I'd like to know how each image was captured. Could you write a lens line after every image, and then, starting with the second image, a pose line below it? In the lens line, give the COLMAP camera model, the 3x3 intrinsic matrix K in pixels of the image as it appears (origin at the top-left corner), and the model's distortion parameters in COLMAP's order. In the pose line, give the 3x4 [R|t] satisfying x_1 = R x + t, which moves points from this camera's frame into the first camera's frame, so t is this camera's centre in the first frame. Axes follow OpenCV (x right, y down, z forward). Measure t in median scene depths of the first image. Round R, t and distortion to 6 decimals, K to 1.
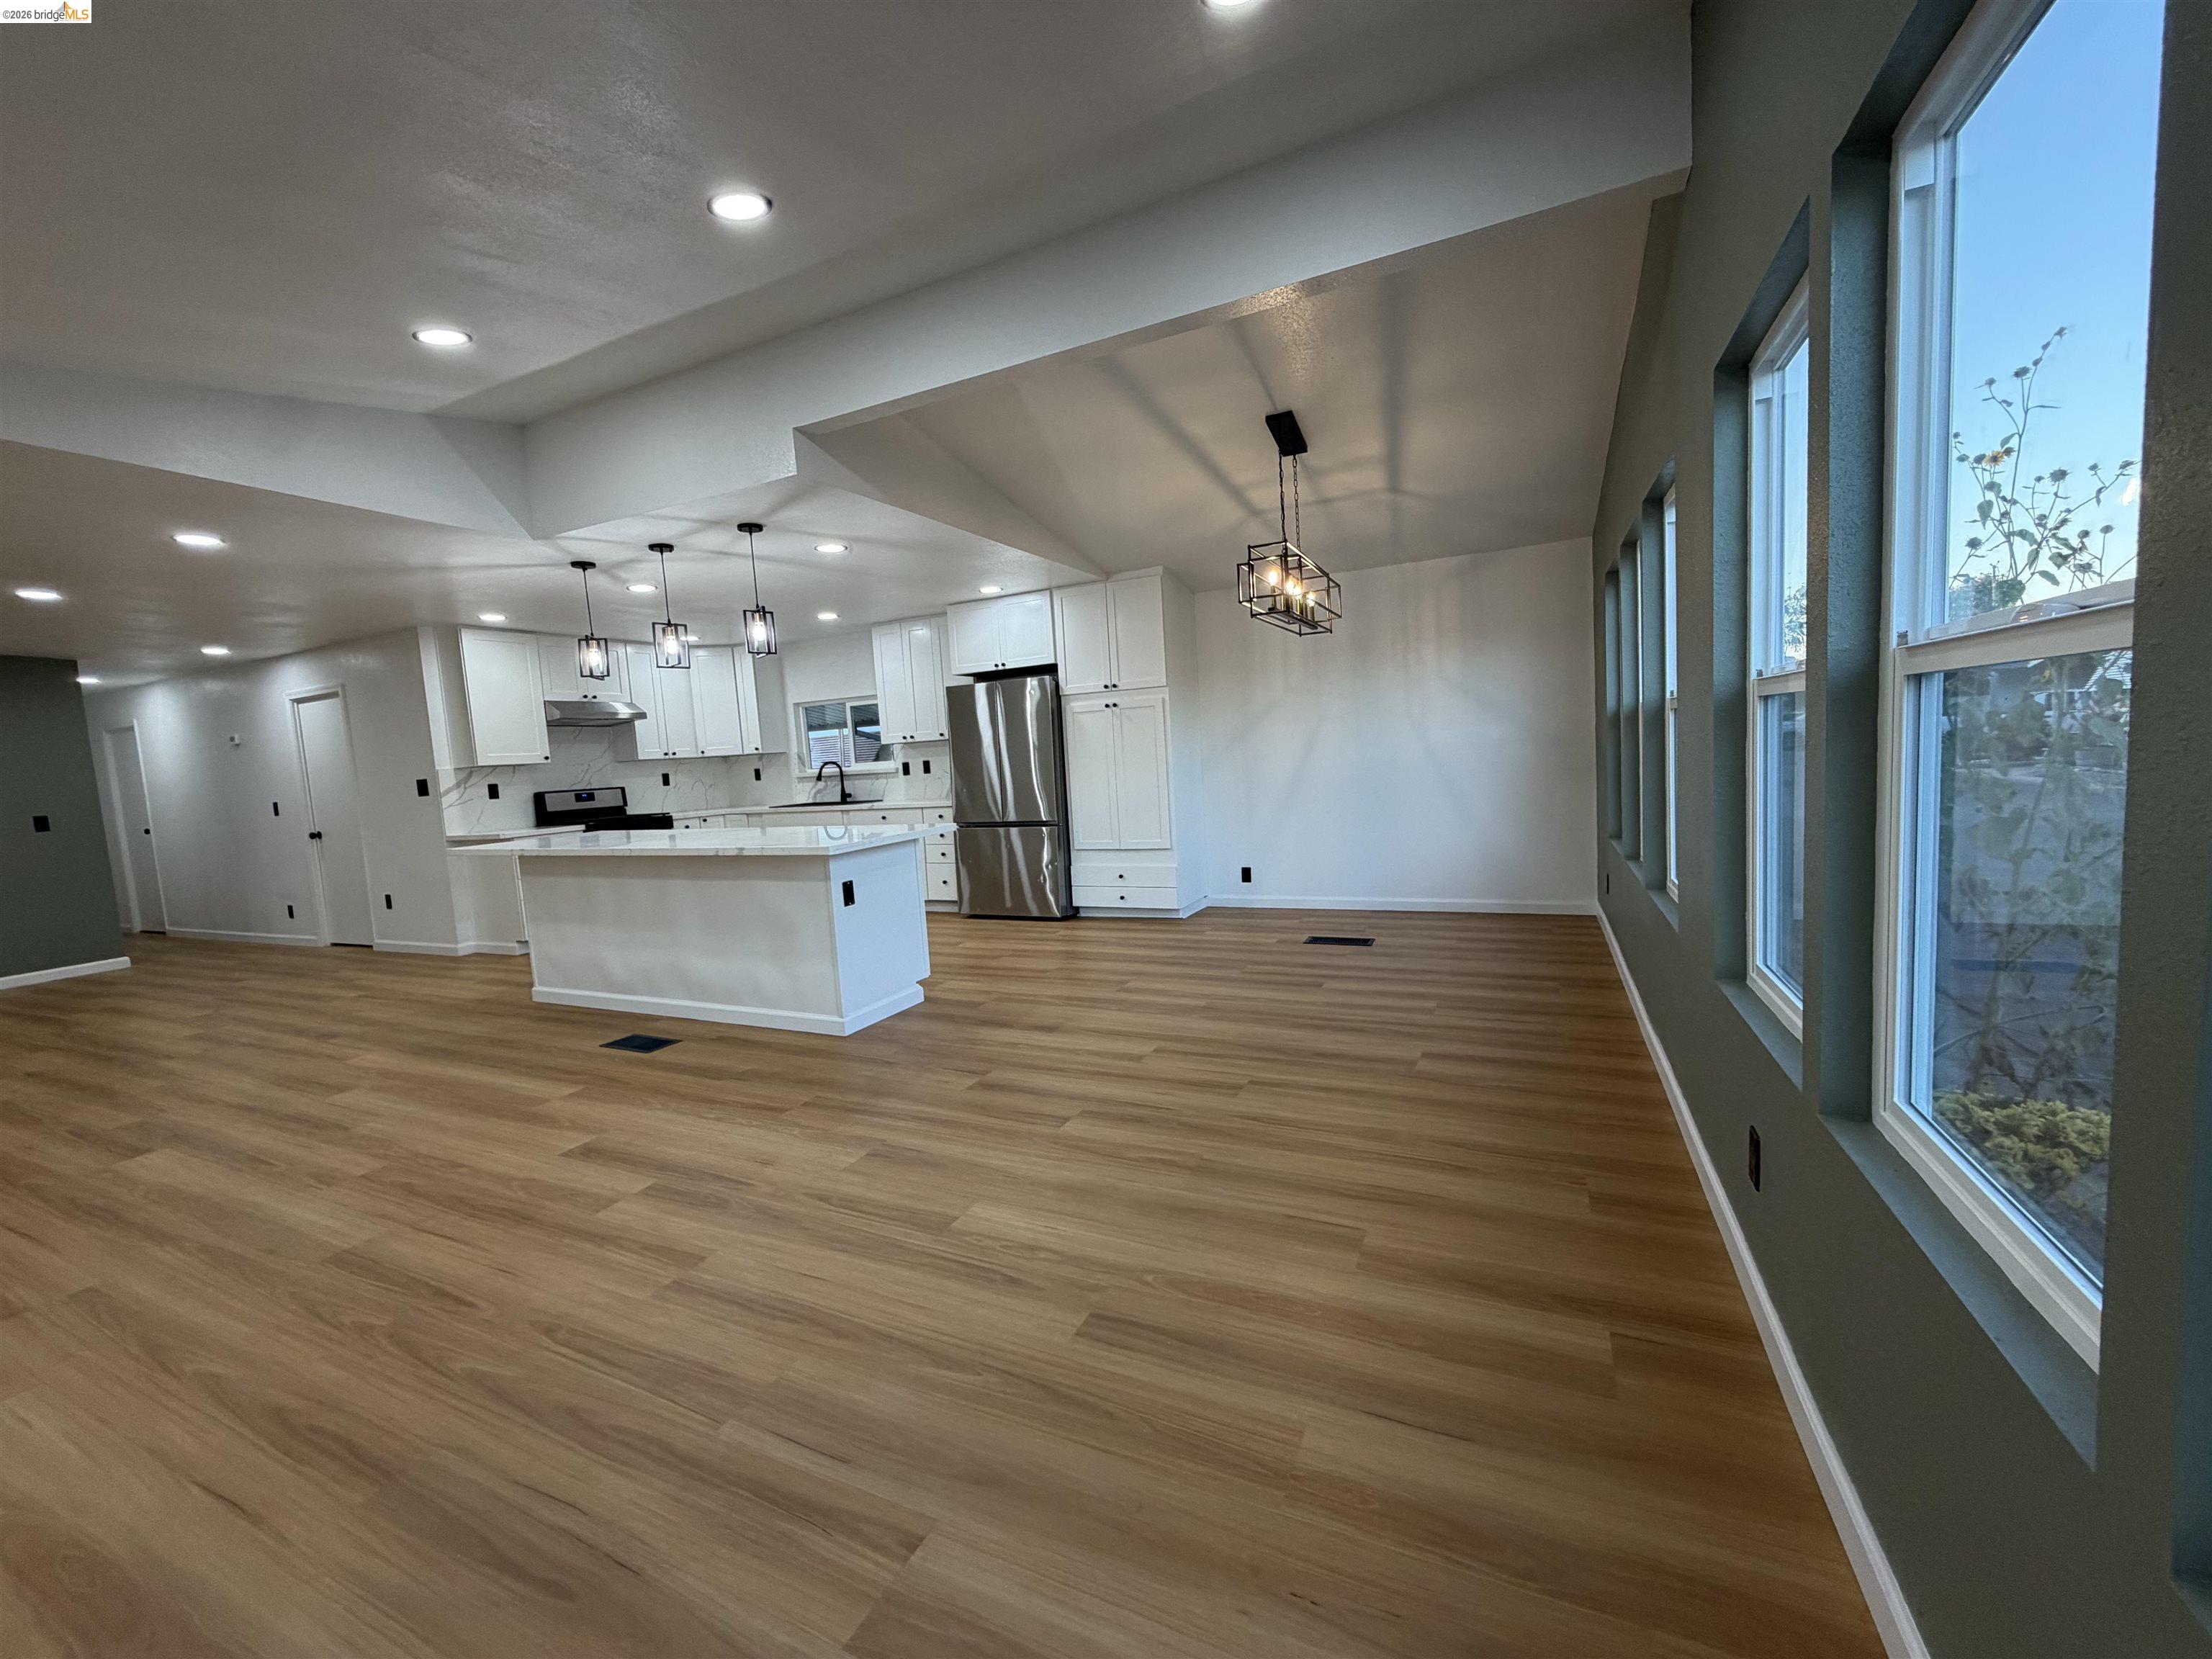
lens RADIAL K [[880.5, 0, 1099.7], [0, 880.5, 830.3], [0, 0, 1]] dist [0.000574, -0.000269]
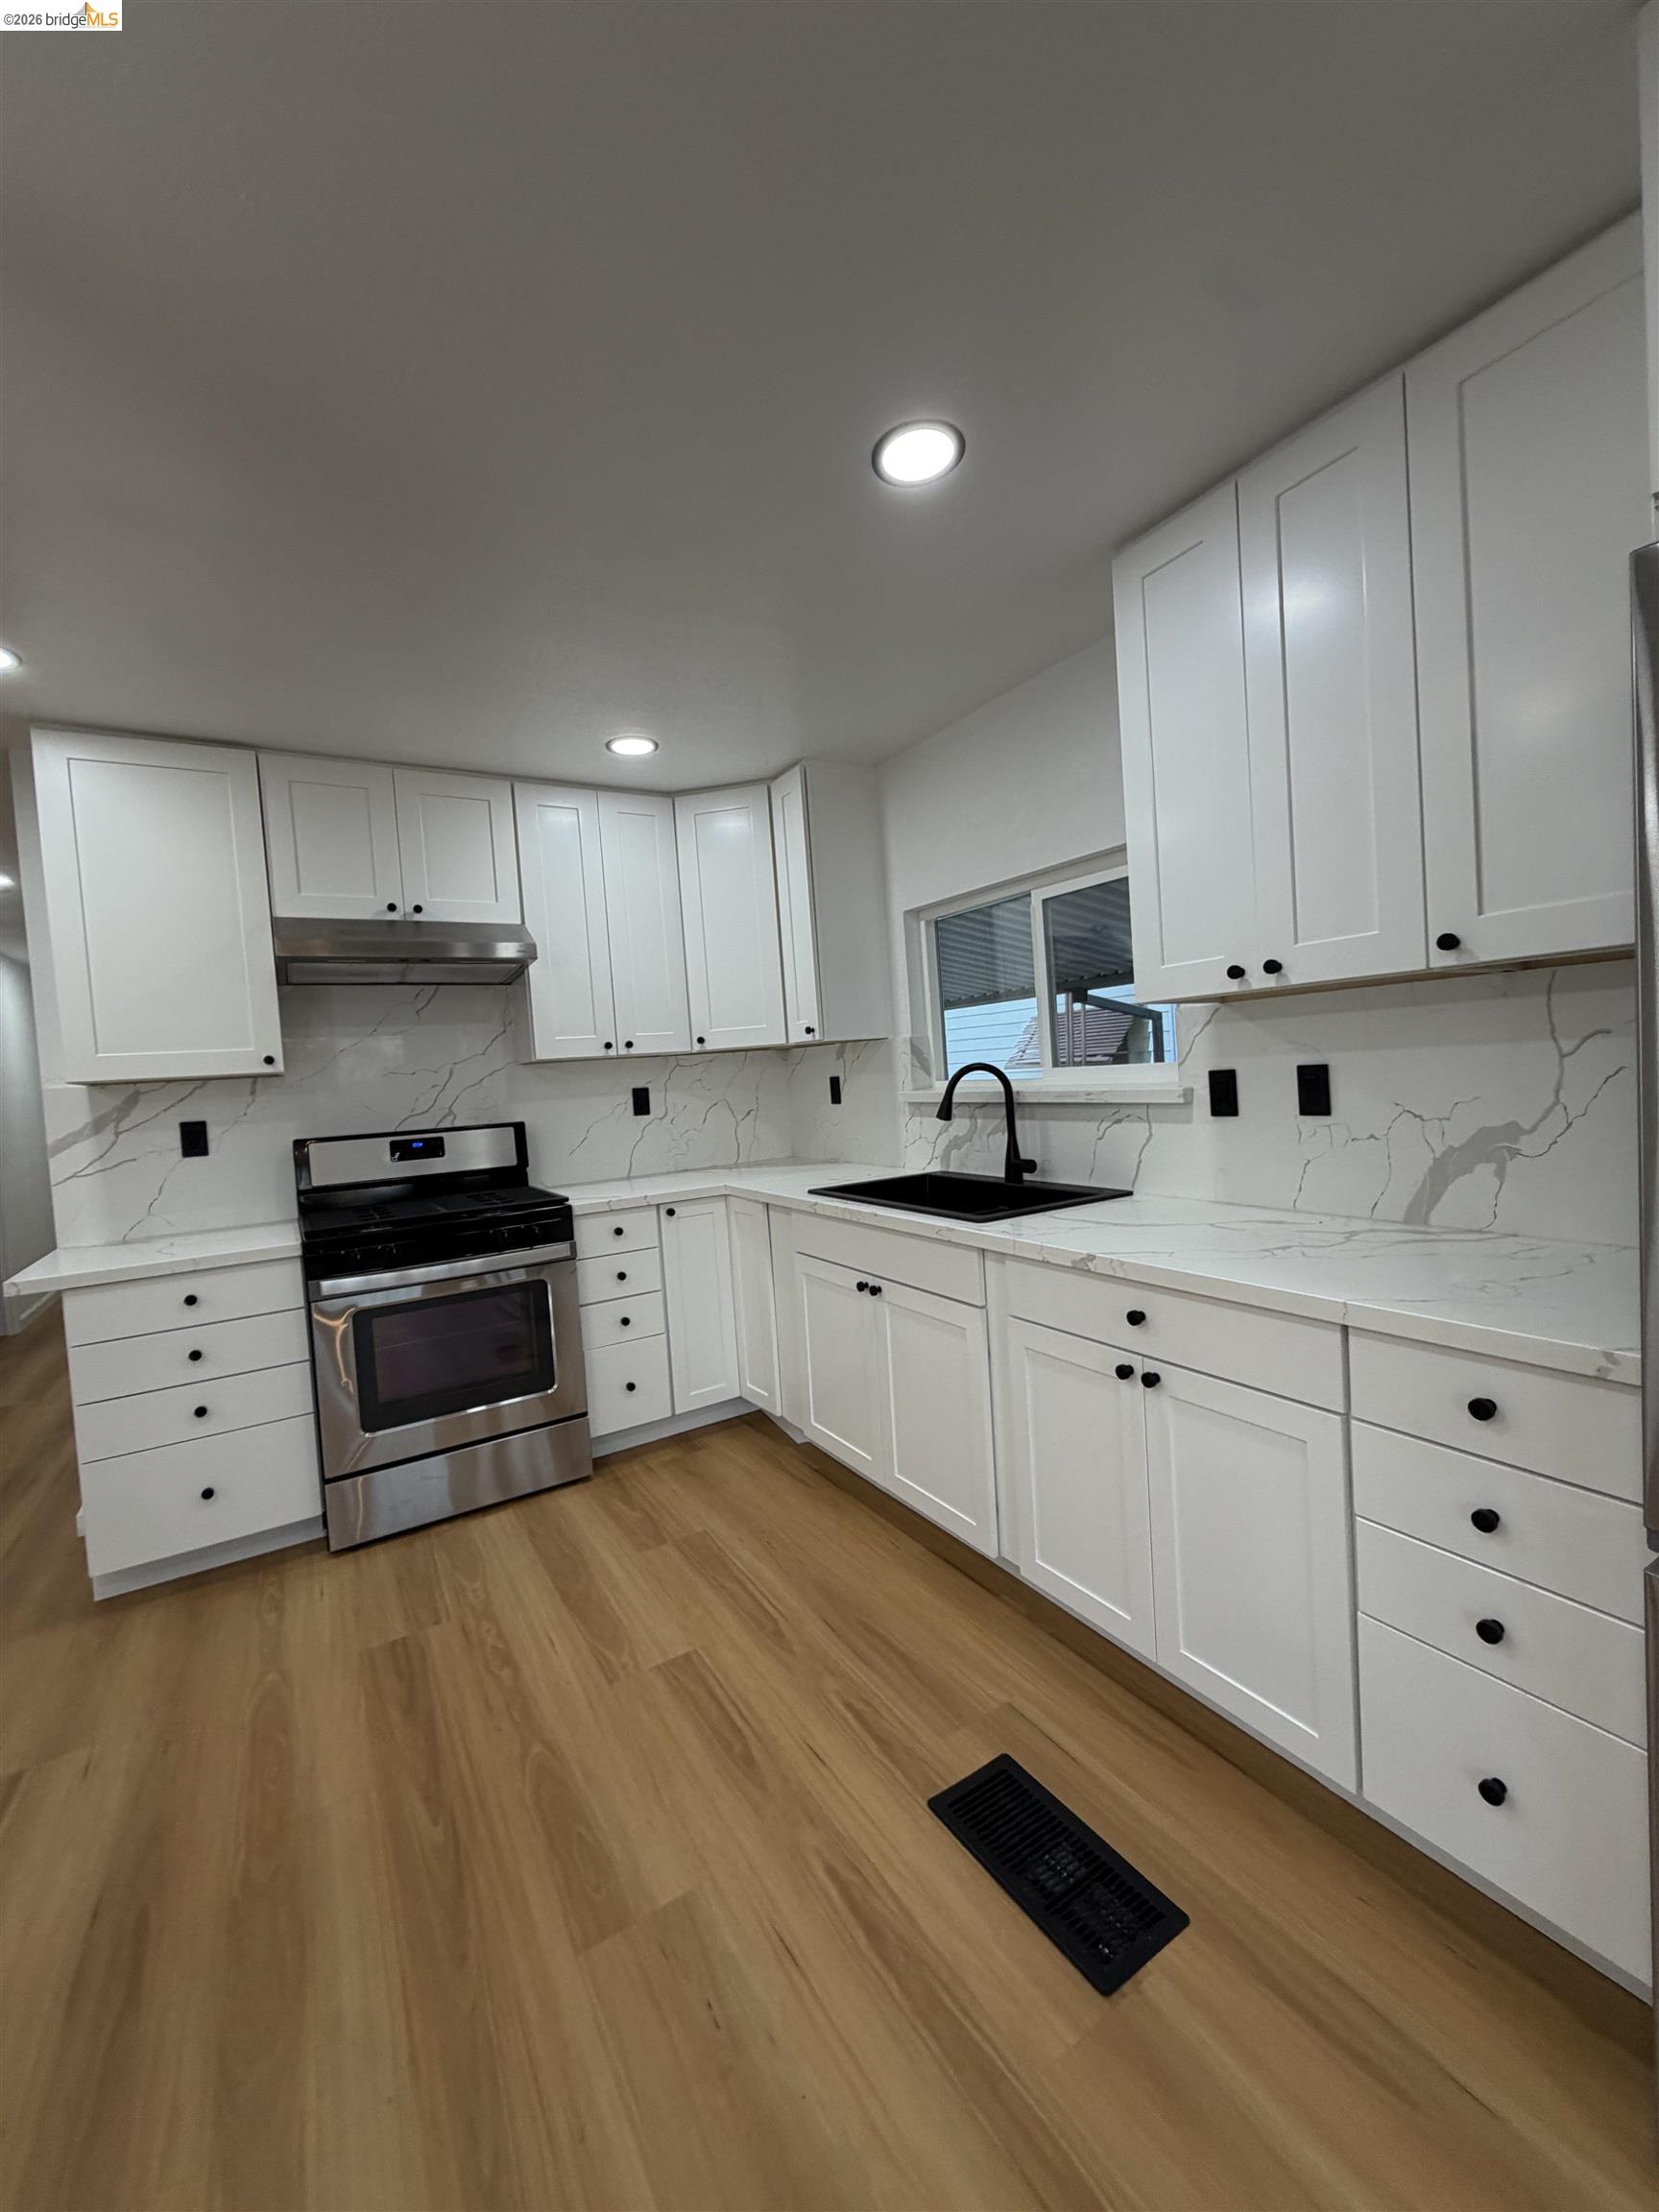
lens RADIAL K [[880.5, 0, 829.5], [0, 880.5, 1106.0], [0, 0, 1]] dist [0.000574, -0.000269]
pose [[0.838385, 0.030190, -0.544241, -0.330443], [-0.034224, 0.999410, 0.002718, -0.118754], [0.544003, 0.016348, 0.838924, 1.340904]]
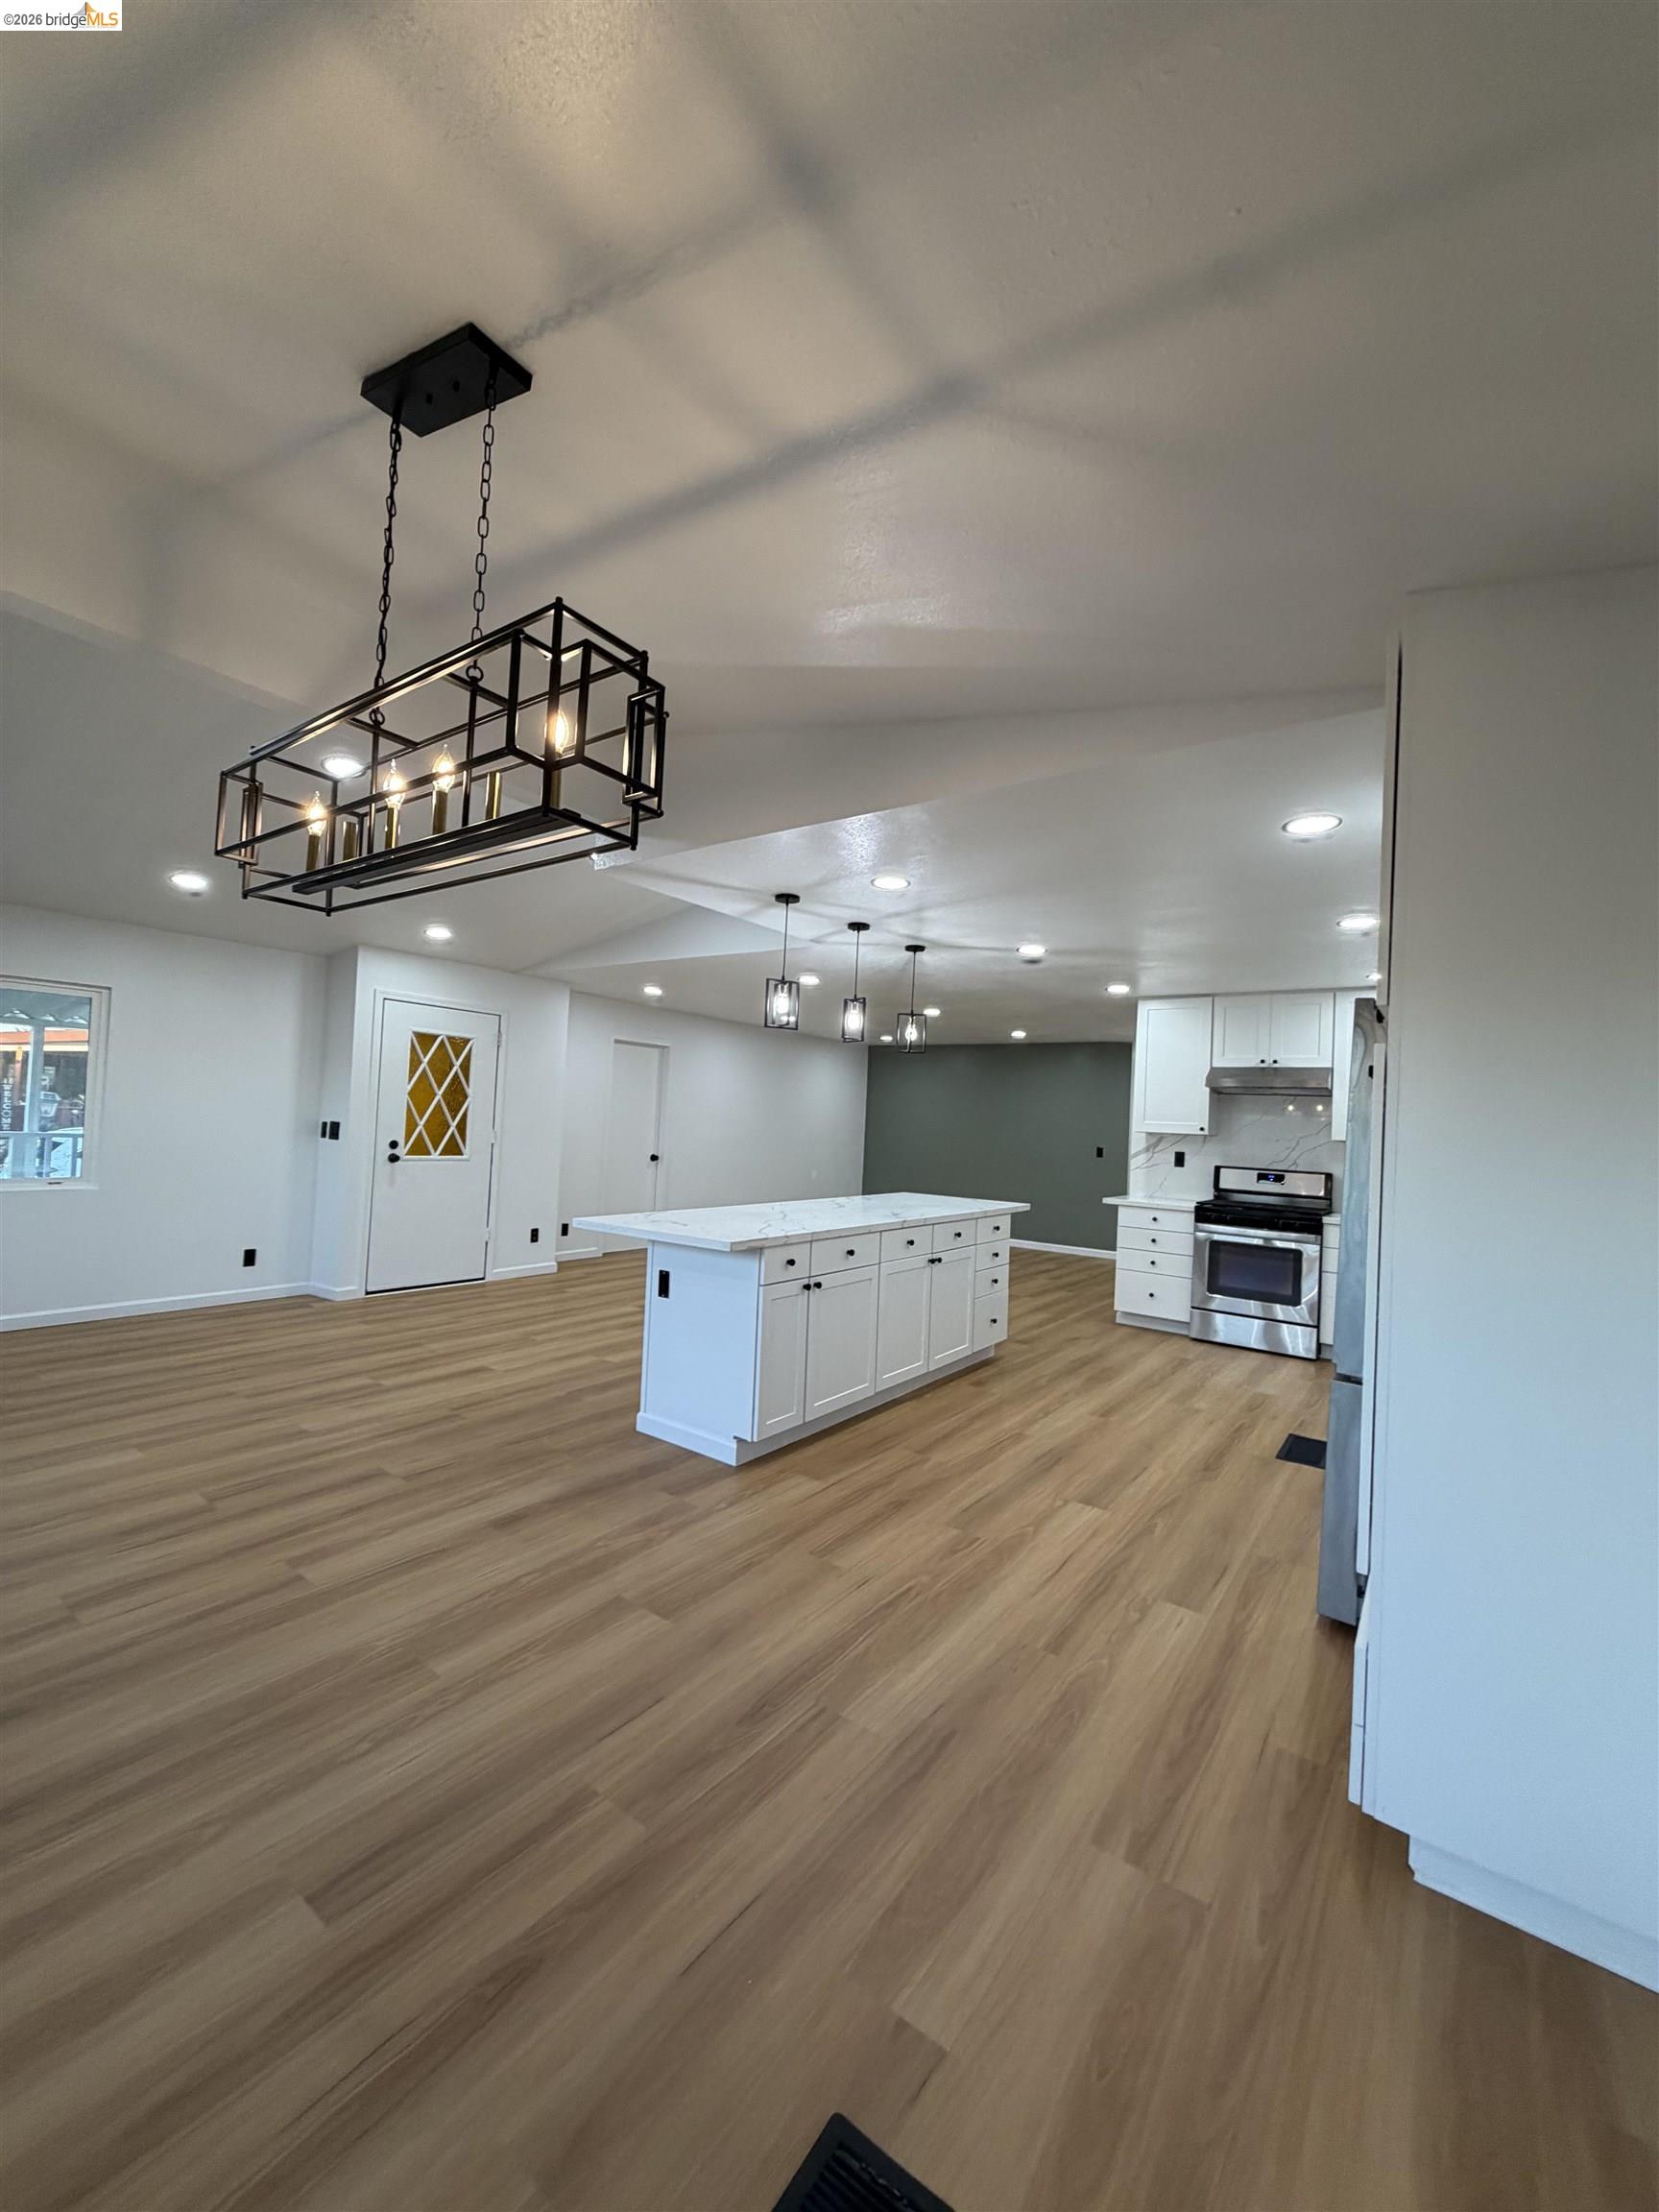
lens RADIAL K [[878.0, 0, 833.8], [0, 878.0, 1107.8], [0, 0, 1]] dist [0.002096, 0.000044]
pose [[-0.183944, 0.034631, -0.982326, 0.577138], [-0.119208, 0.991216, 0.057266, -0.184757], [0.975681, 0.127635, -0.178200, 1.307898]]
